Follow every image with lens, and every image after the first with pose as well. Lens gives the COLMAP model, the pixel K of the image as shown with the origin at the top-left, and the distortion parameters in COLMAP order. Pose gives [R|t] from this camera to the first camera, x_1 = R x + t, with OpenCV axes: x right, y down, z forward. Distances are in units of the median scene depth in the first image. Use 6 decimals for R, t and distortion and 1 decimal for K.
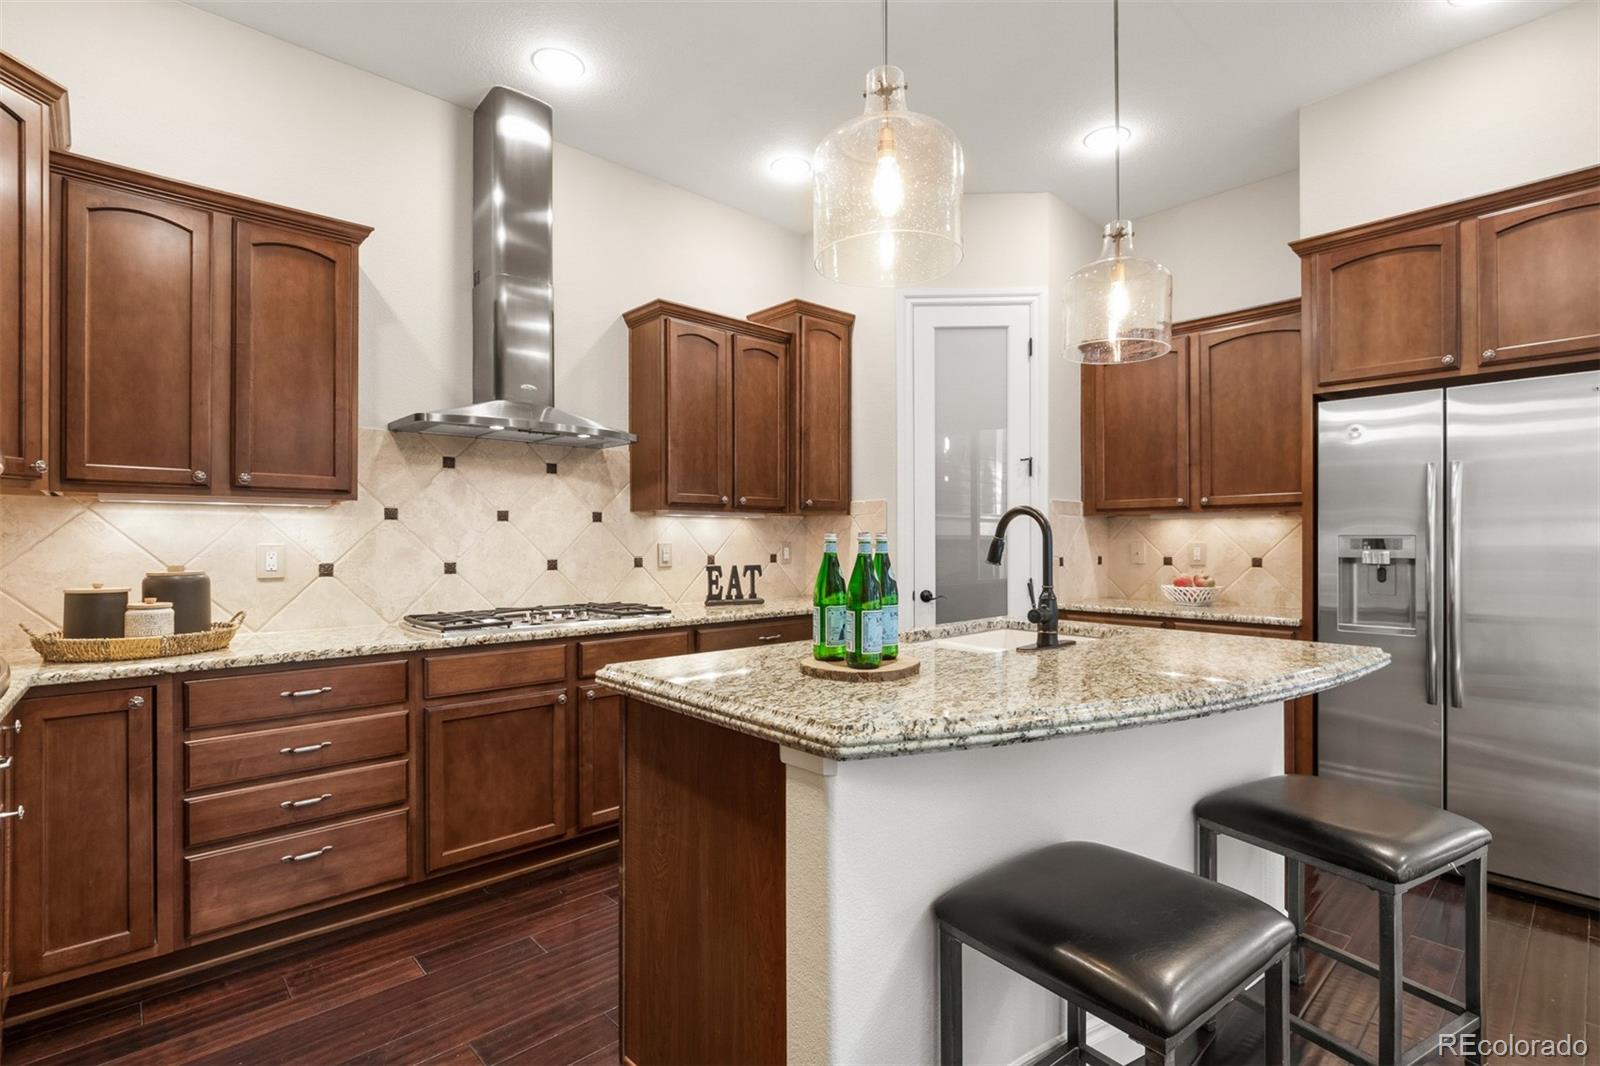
lens RADIAL K [[755.9, 0, 814.8], [0, 755.9, 533.3], [0, 0, 1]] dist [0.005199, -0.005488]
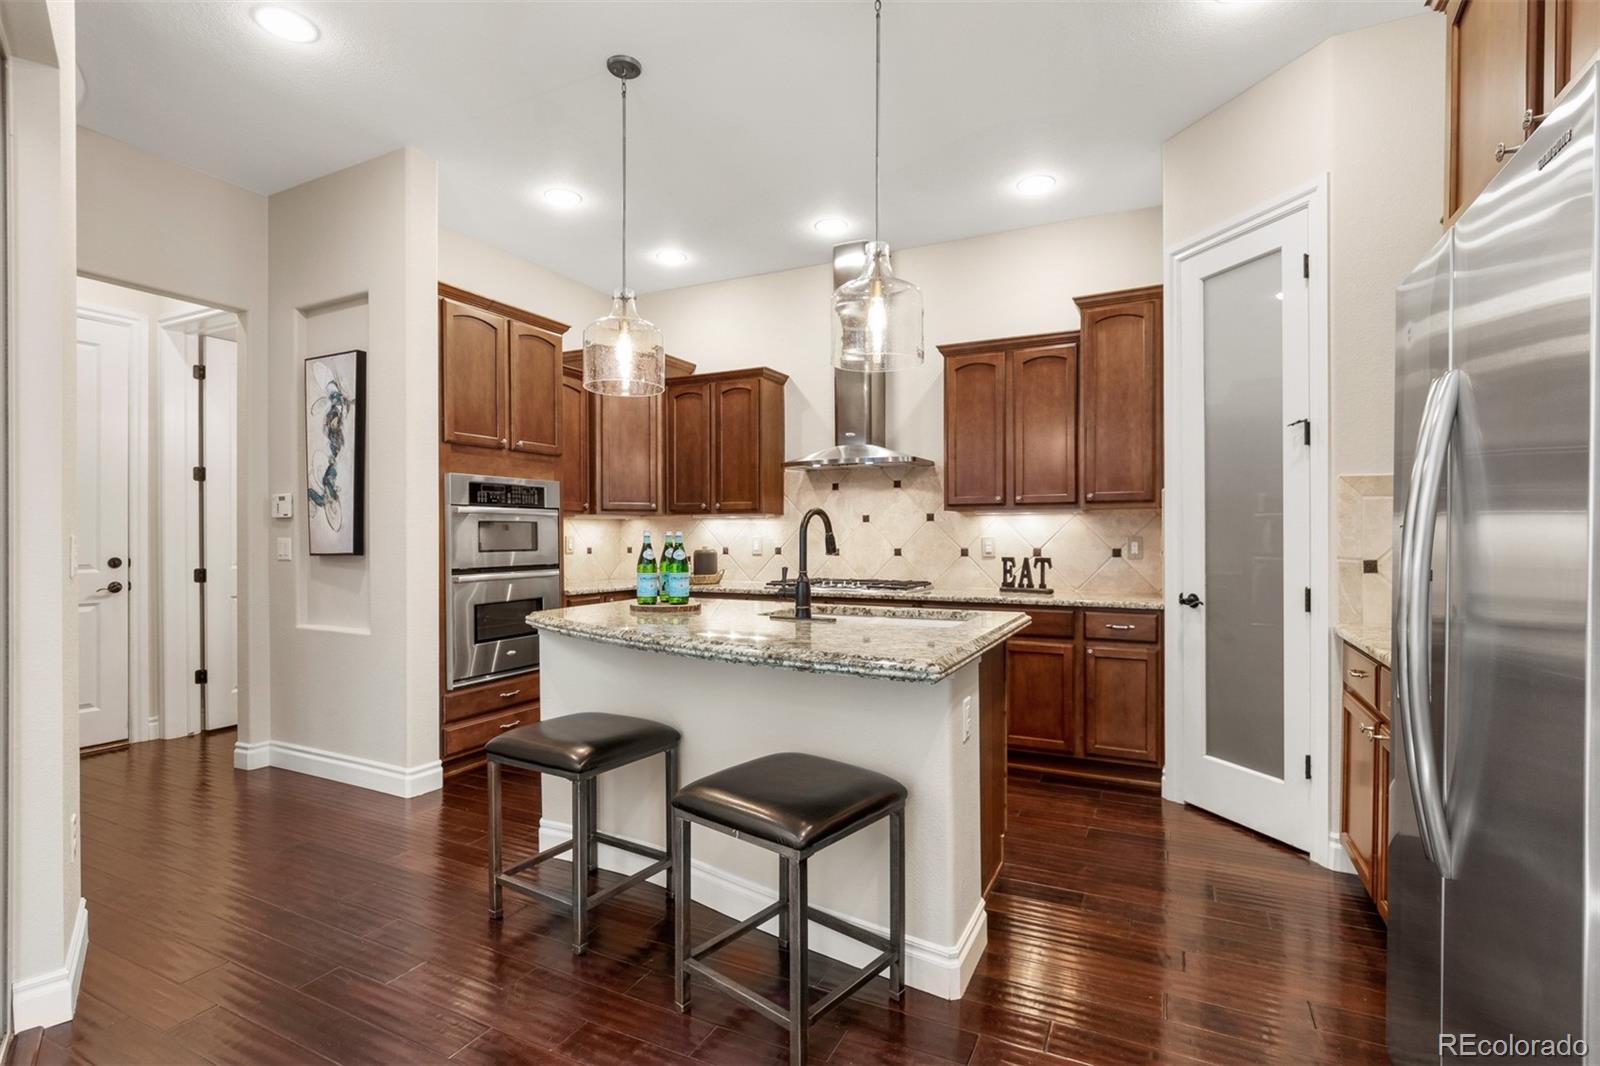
lens RADIAL K [[755.9, 0, 805.3], [0, 755.9, 535.1], [0, 0, 1]] dist [0.005199, -0.005488]
pose [[0.346550, -0.000463, -0.938031, 0.834035], [0.009077, 0.999955, 0.002860, 0.003863], [0.937987, -0.009505, 0.346539, 0.315099]]
